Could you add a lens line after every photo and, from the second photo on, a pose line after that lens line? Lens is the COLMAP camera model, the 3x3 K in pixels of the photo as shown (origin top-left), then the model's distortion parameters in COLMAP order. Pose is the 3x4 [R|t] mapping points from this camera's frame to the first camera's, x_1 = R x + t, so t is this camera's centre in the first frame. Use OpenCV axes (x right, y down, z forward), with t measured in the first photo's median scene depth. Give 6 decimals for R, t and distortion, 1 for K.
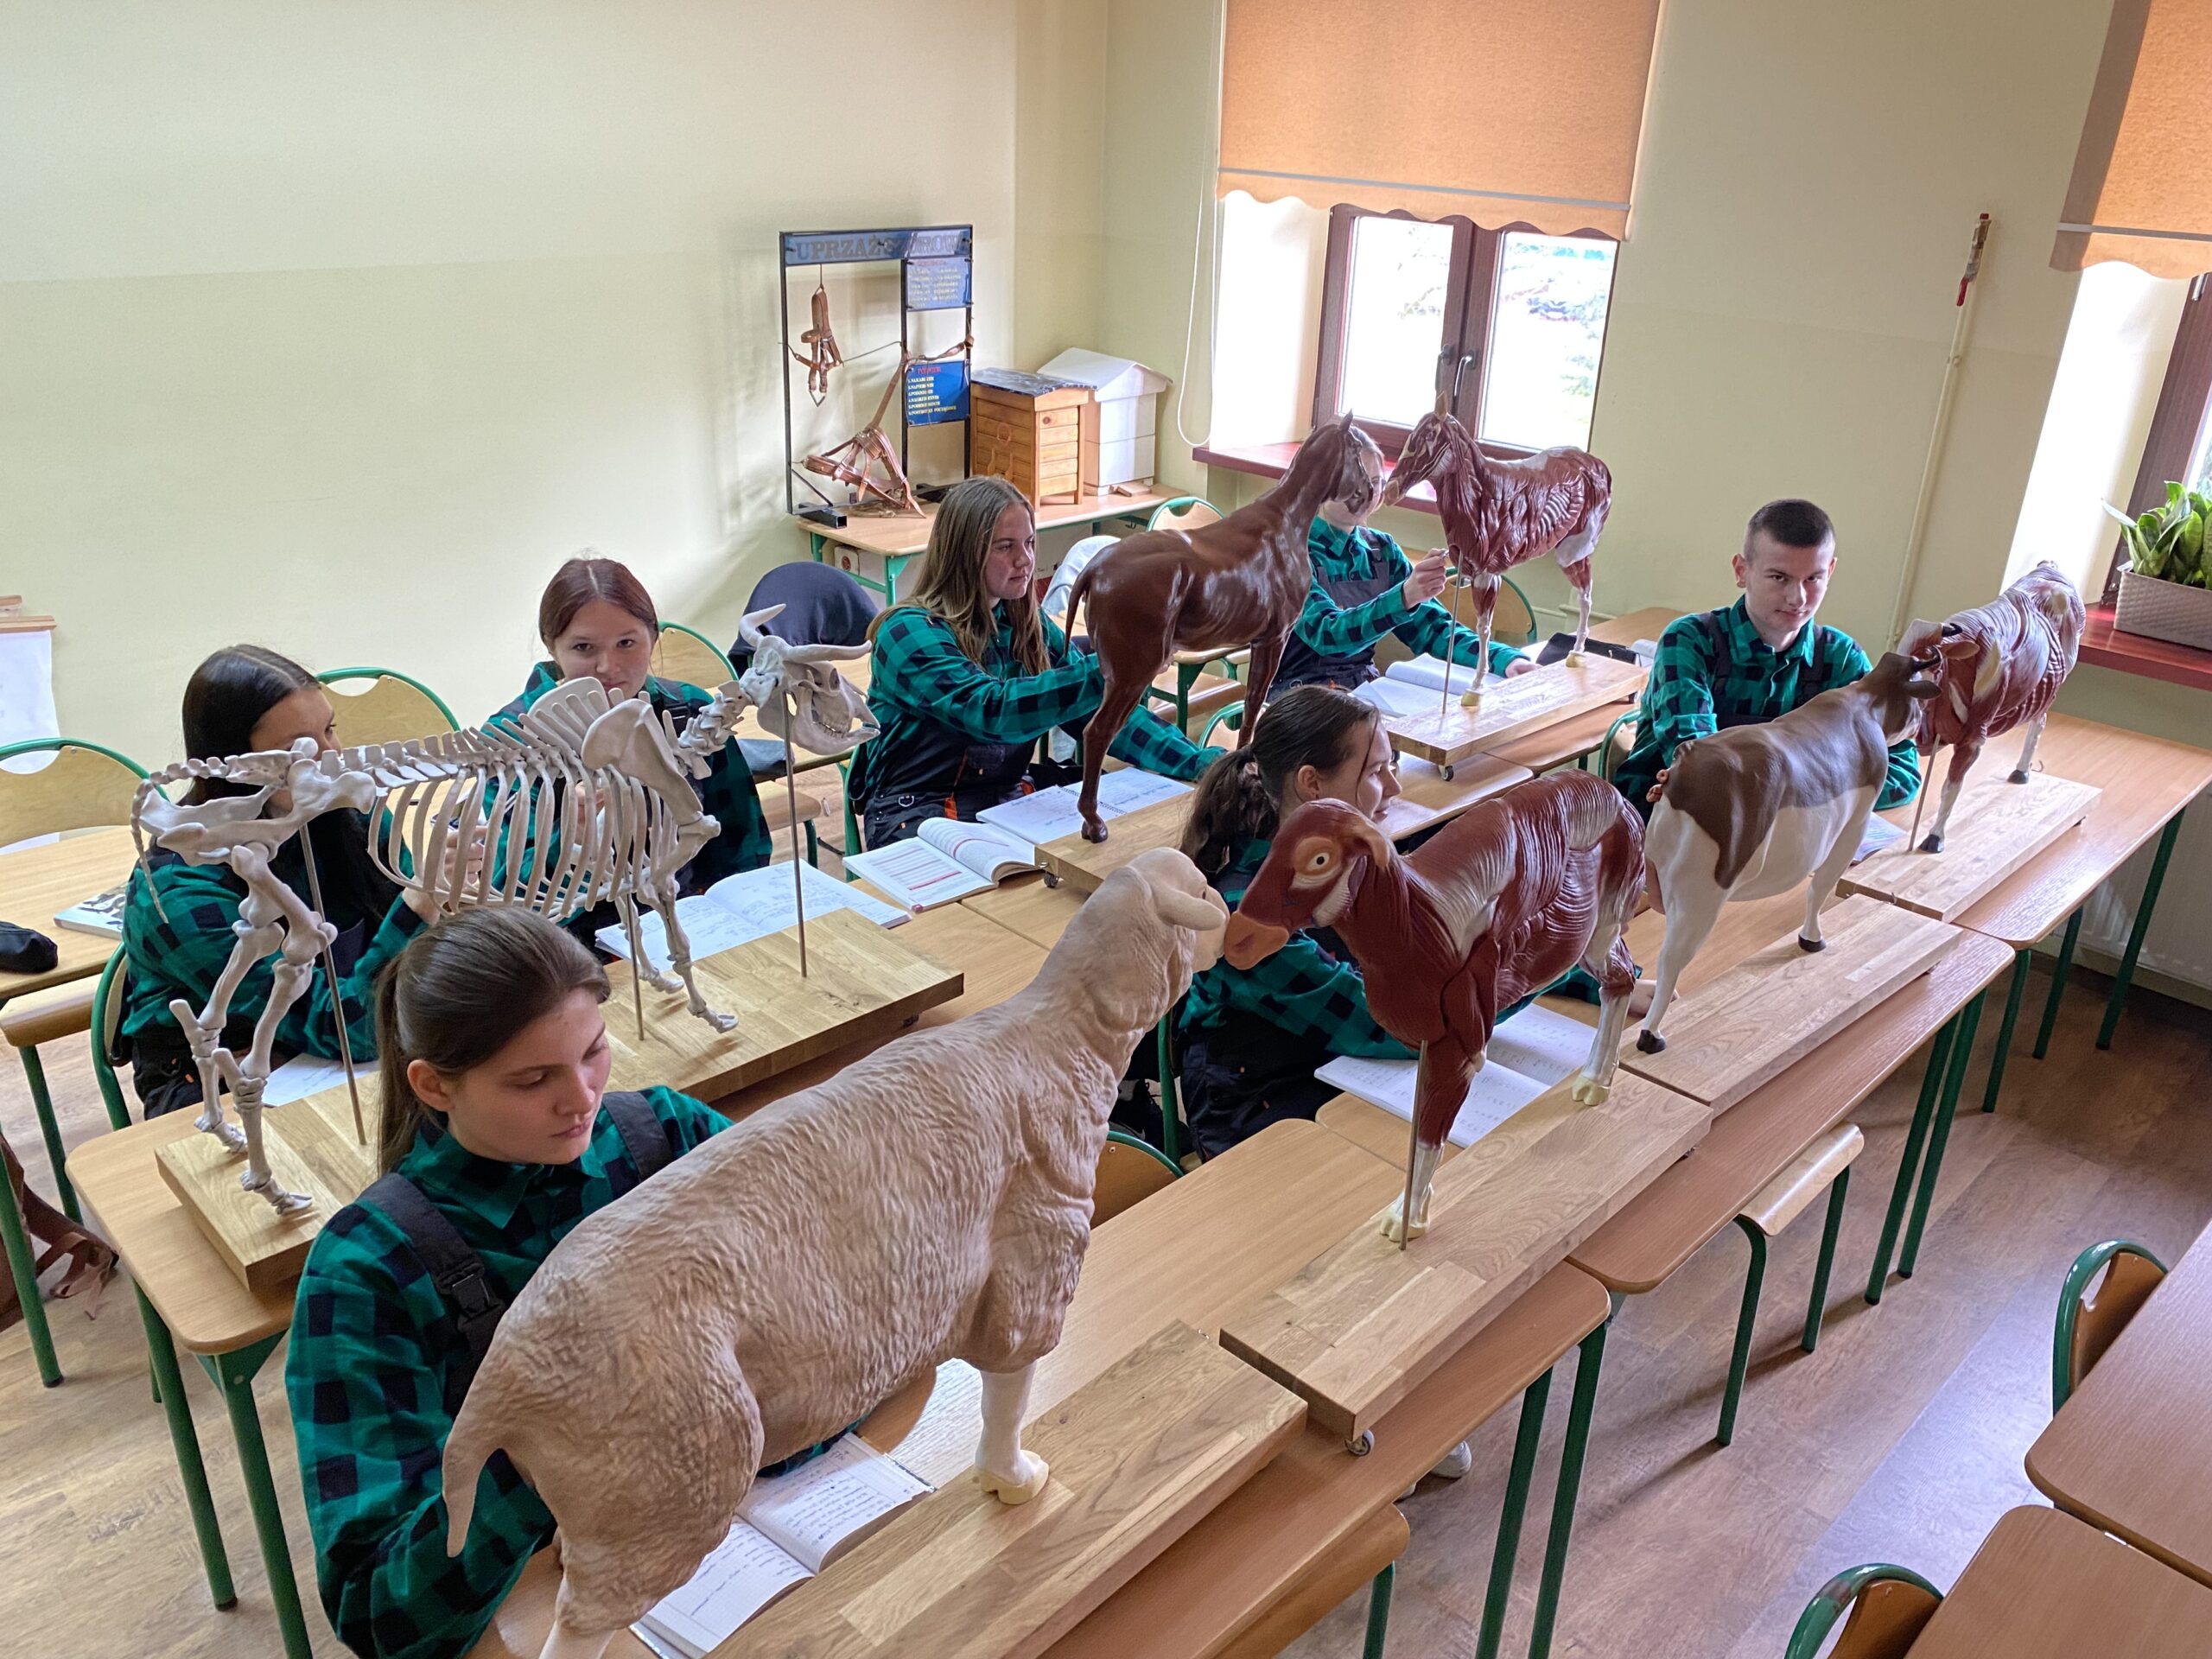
lens RADIAL K [[1659.7, 0, 1106.0], [0, 1659.7, 829.5], [0, 0, 1]] dist [0.064914, -0.076304]
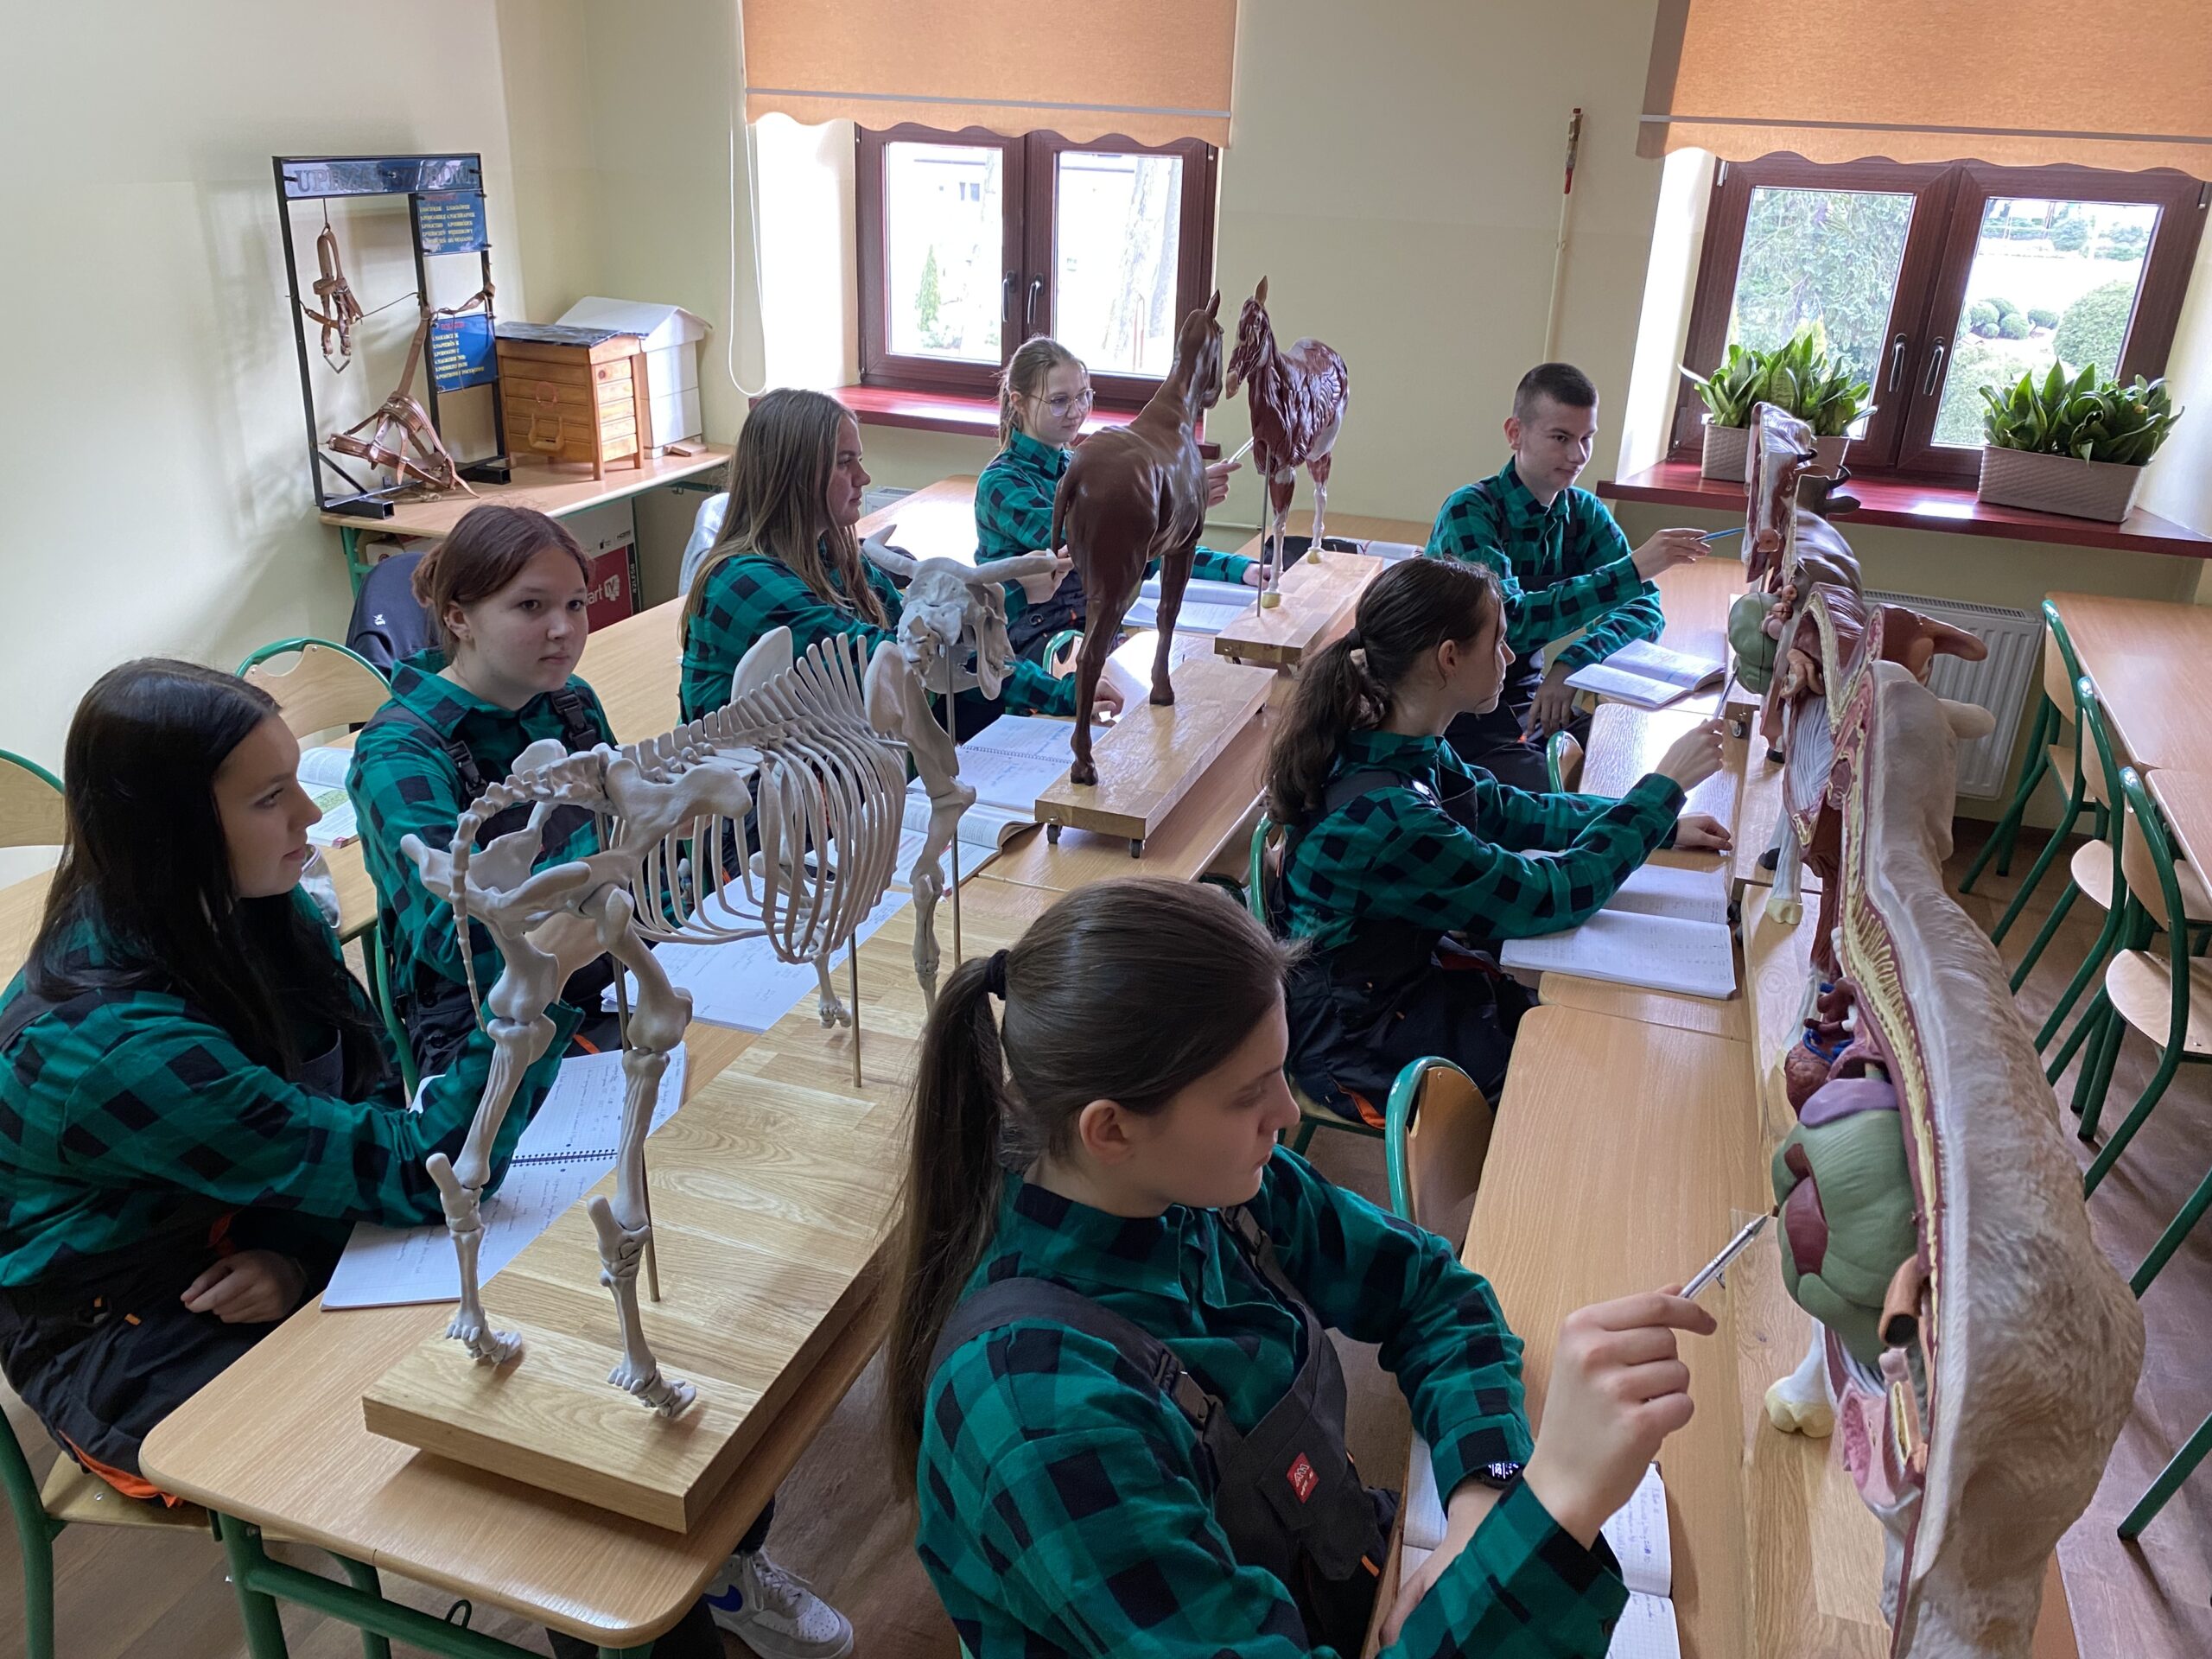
lens RADIAL K [[1672.6, 0, 1106.0], [0, 1672.6, 829.5], [0, 0, 1]] dist [-0.040282, 0.077117]
pose [[0.894611, -0.178900, 0.409470, -0.206108], [0.176427, 0.983323, 0.044160, -0.002960], [-0.410541, 0.032736, 0.911254, 0.107003]]
